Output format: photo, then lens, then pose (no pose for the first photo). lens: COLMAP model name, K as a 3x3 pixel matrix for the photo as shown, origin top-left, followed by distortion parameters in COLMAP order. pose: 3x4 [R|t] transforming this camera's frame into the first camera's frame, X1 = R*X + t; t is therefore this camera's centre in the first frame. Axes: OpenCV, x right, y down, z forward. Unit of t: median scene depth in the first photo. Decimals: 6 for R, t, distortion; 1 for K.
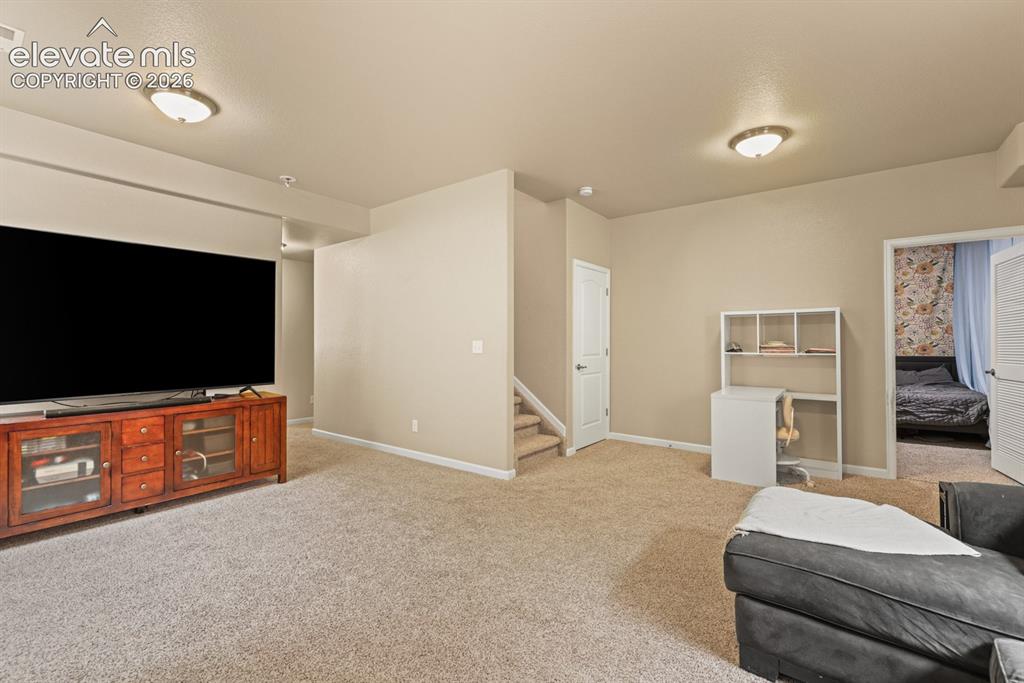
lens RADIAL K [[446.3, 0, 508.3], [0, 446.3, 344.1], [0, 0, 1]] dist [0.000142, -0.000025]
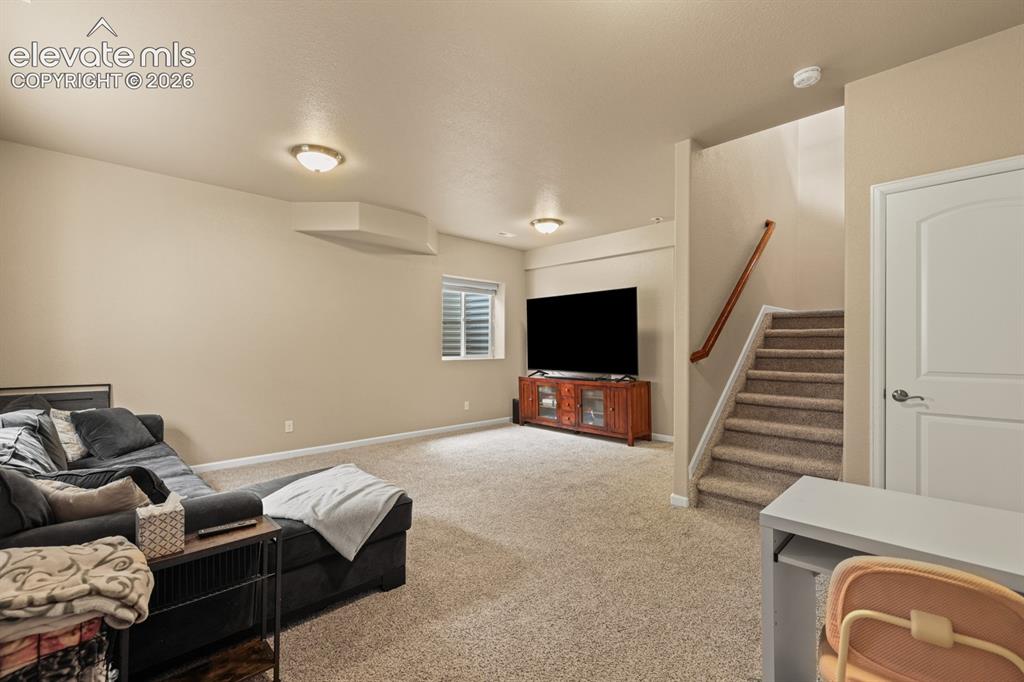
lens RADIAL K [[446.3, 0, 508.3], [0, 446.3, 343.6], [0, 0, 1]] dist [0.000142, -0.000025]
pose [[-0.150237, -0.006249, -0.988630, 1.049955], [-0.014006, 0.999893, -0.004191, 0.002602], [0.988551, 0.013217, -0.150309, 0.945525]]
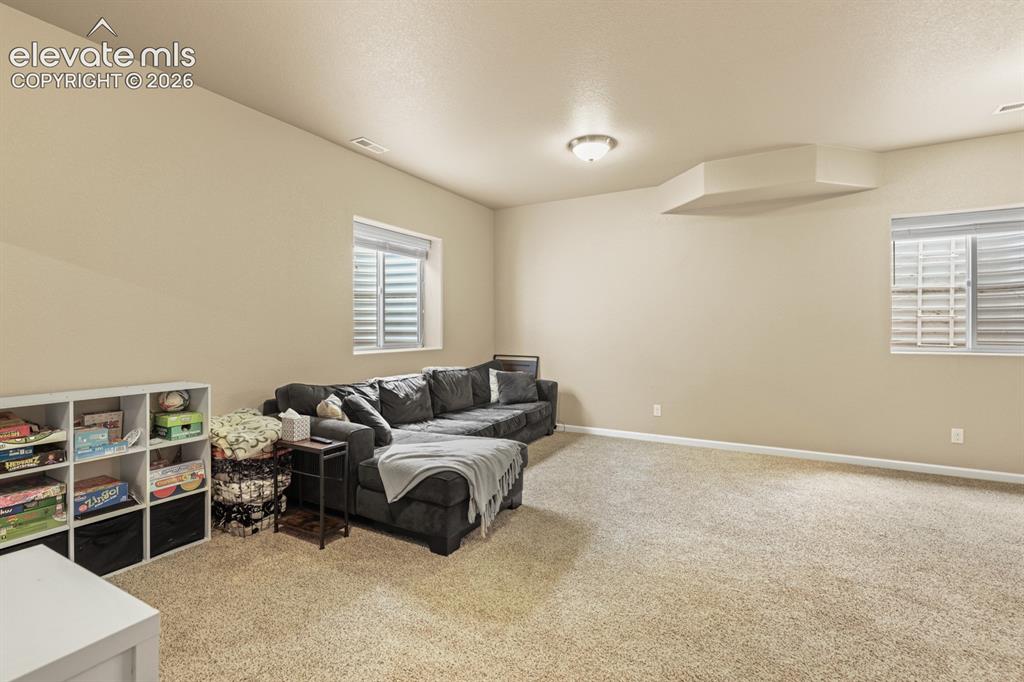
lens RADIAL K [[443.5, 0, 507.5], [0, 443.5, 338.6], [0, 0, 1]] dist [-0.001324, -0.000009]
pose [[-0.988748, -0.001494, -0.149582, 0.411632], [-0.006016, 0.999538, 0.029778, -0.000145], [0.149468, 0.030343, -0.988301, 1.392390]]
